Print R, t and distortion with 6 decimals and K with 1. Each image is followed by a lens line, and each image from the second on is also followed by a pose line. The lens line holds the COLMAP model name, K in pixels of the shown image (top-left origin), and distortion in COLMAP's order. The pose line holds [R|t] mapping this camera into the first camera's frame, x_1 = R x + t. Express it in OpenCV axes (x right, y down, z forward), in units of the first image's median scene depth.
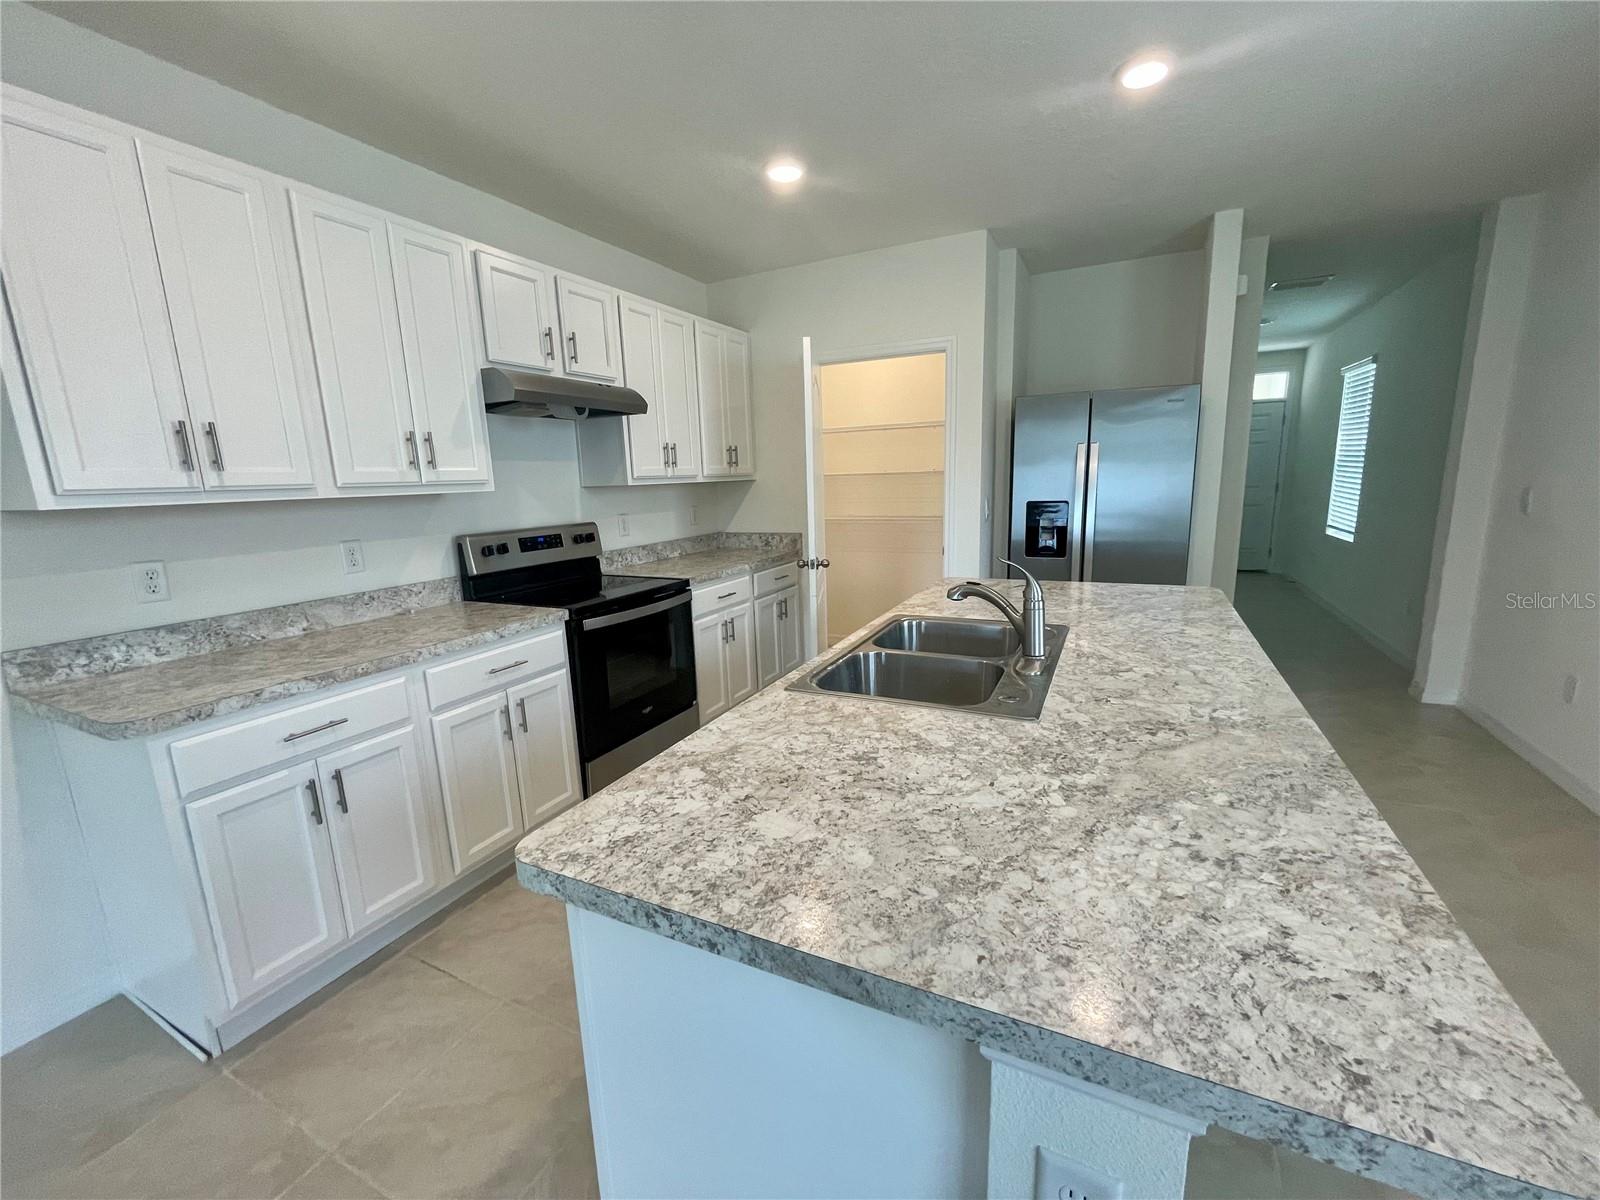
lens RADIAL K [[654.9, 0, 799.9], [0, 654.9, 603.1], [0, 0, 1]] dist [-0.003619, -0.000065]
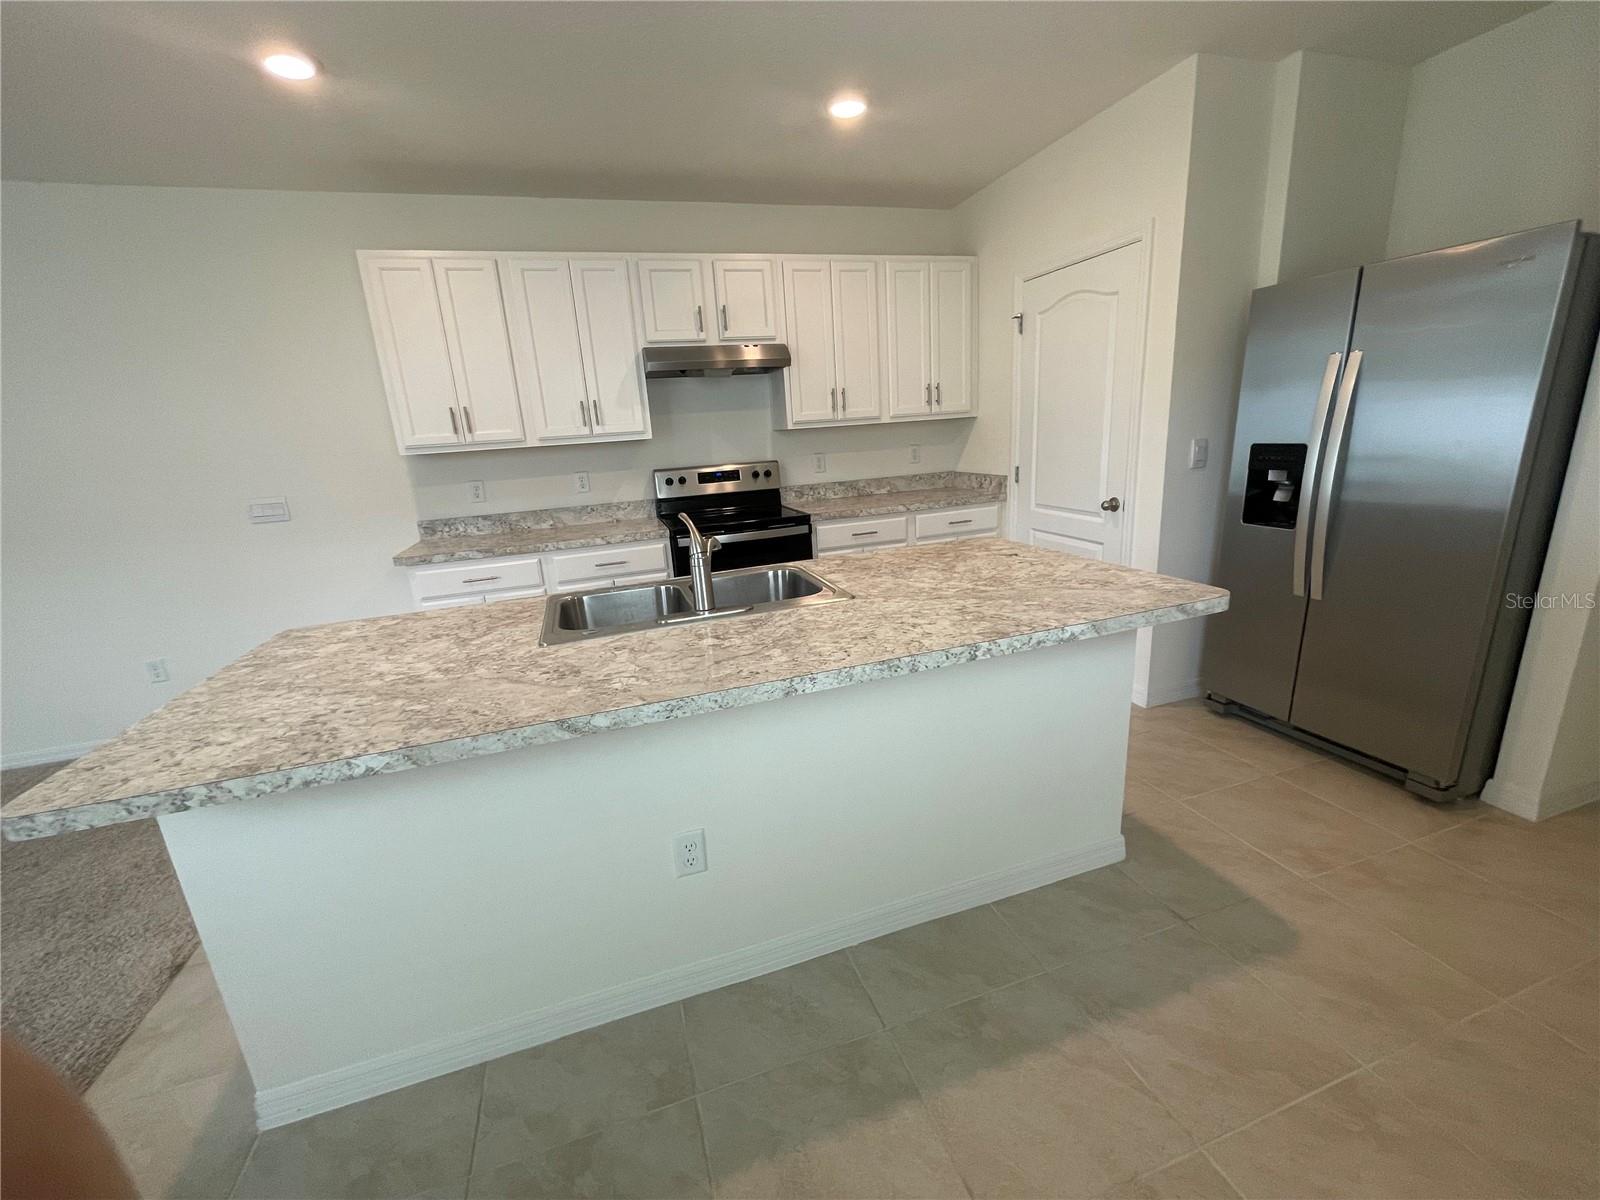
lens RADIAL K [[654.9, 0, 808.6], [0, 654.9, 608.0], [0, 0, 1]] dist [-0.003619, -0.000065]
pose [[0.701195, 0.179680, -0.689958, 1.137475], [-0.096801, 0.982755, 0.157553, -0.100478], [0.706368, -0.043687, 0.706495, 0.346999]]
